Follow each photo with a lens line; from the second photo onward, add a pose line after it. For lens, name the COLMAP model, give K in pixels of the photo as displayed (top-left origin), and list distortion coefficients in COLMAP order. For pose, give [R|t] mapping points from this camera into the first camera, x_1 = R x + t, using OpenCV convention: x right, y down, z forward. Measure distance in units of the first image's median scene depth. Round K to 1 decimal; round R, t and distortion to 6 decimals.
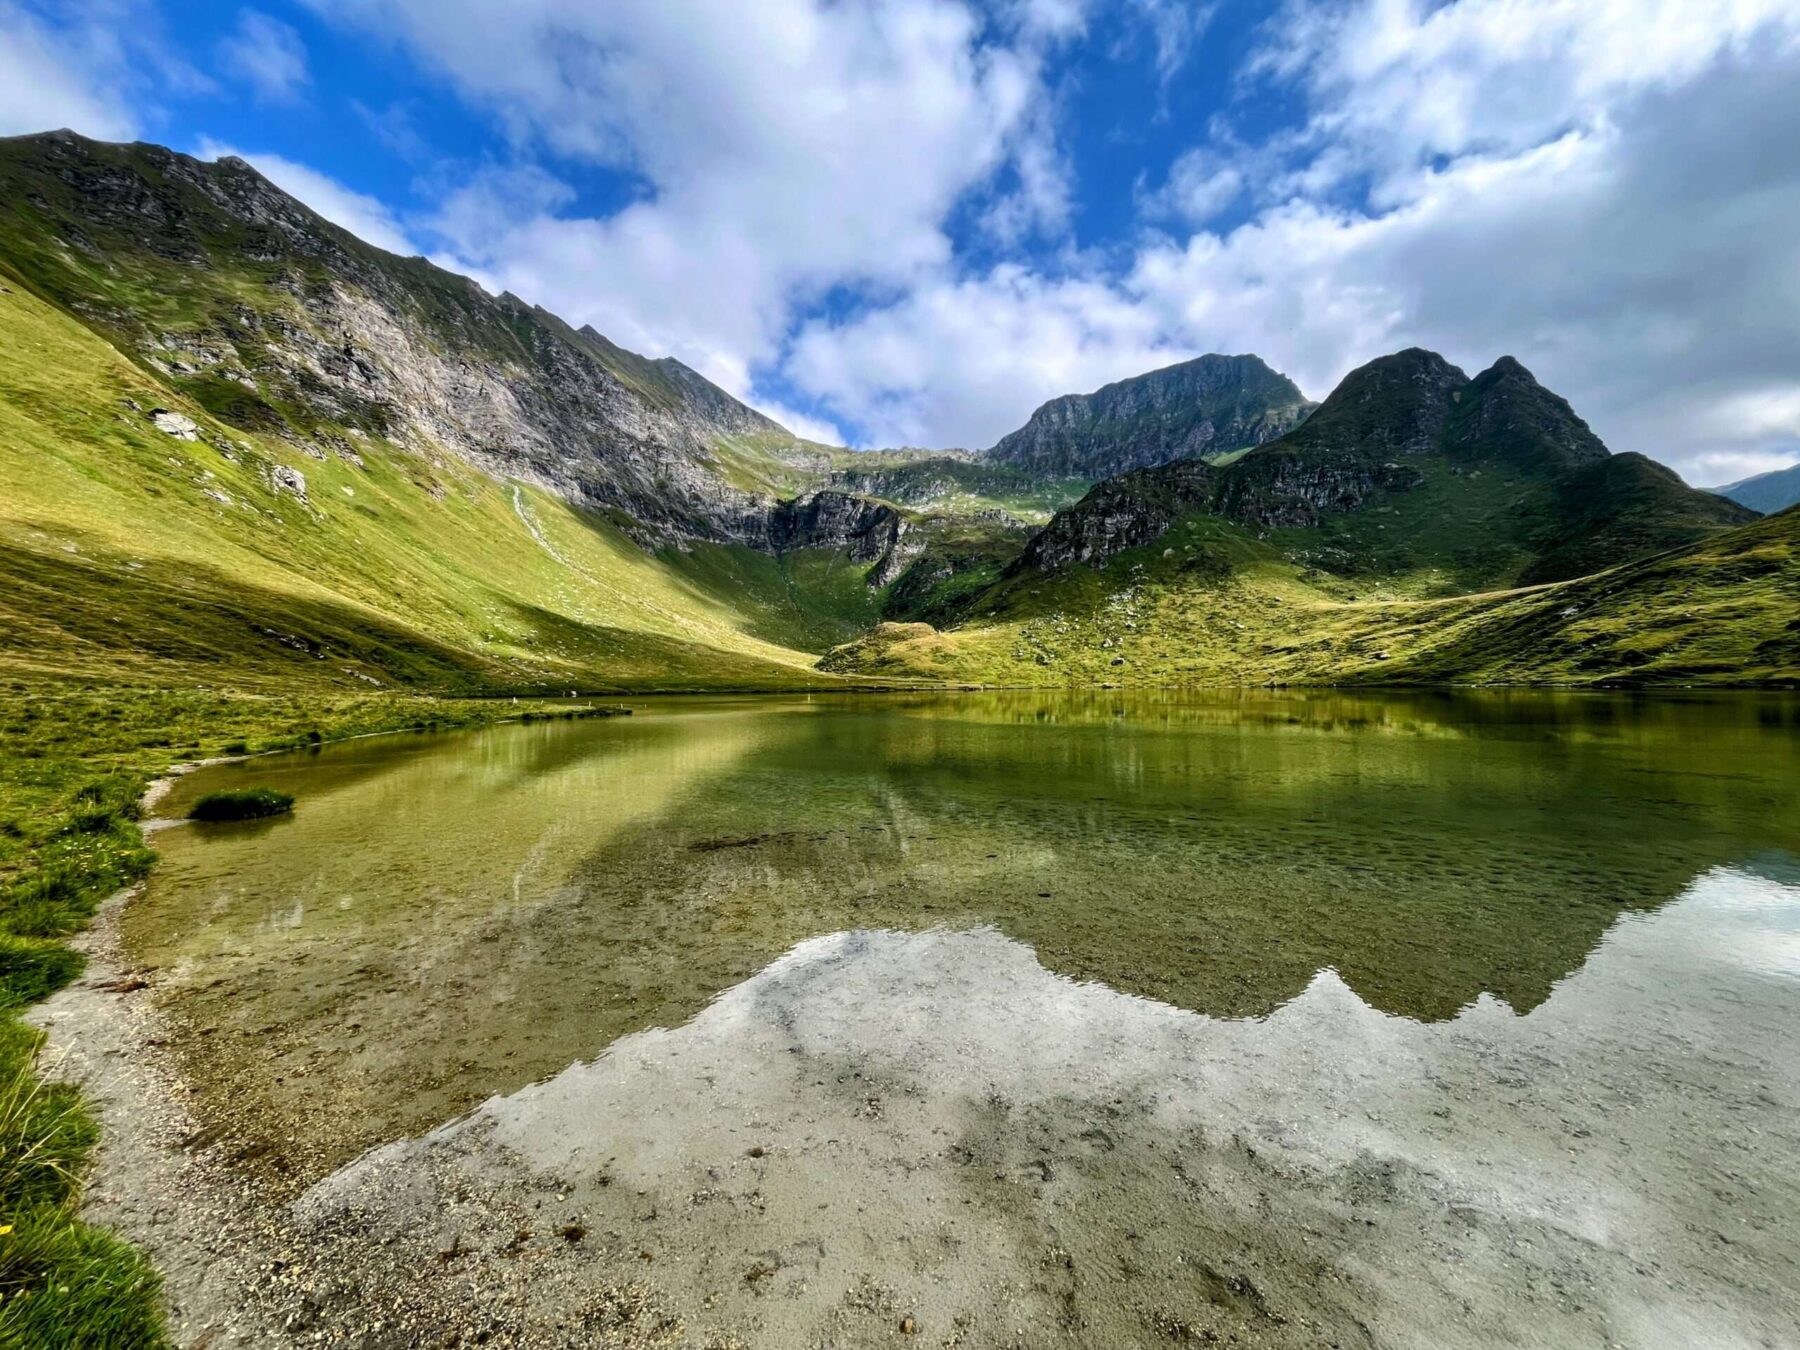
lens RADIAL K [[766.7, 0, 900.0], [0, 766.7, 675.0], [0, 0, 1]] dist [0.000503, -0.000168]
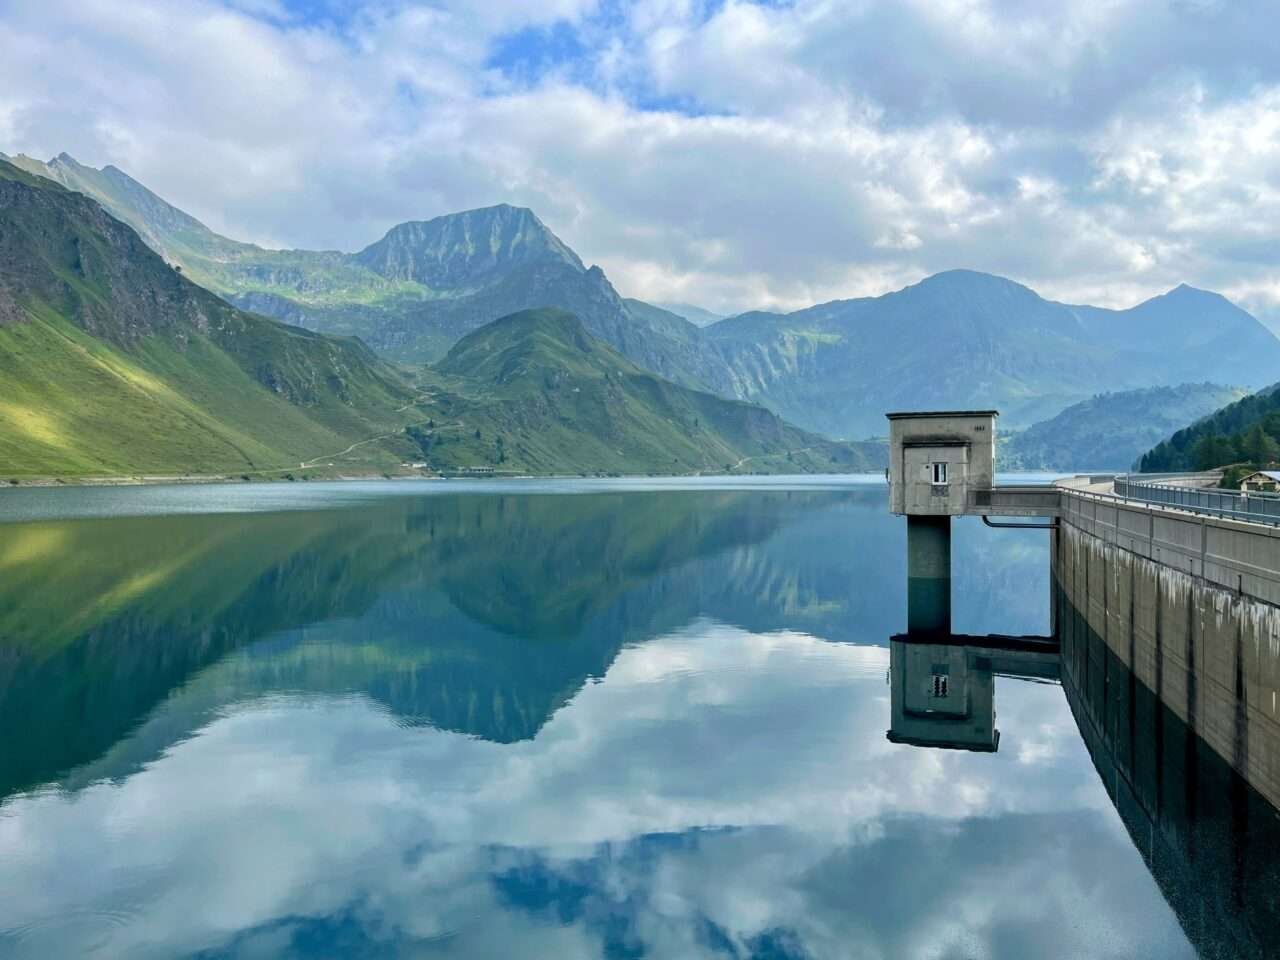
lens RADIAL K [[1084.2, 0, 640.0], [0, 1084.2, 480.0], [0, 0, 1]] dist [-0.004587, 0.152979]
pose [[0.937719, 0.004371, 0.347368, -0.155163], [-0.013243, 0.999644, 0.023173, 0.135012], [-0.347143, -0.026330, 0.937442, -1.881459]]
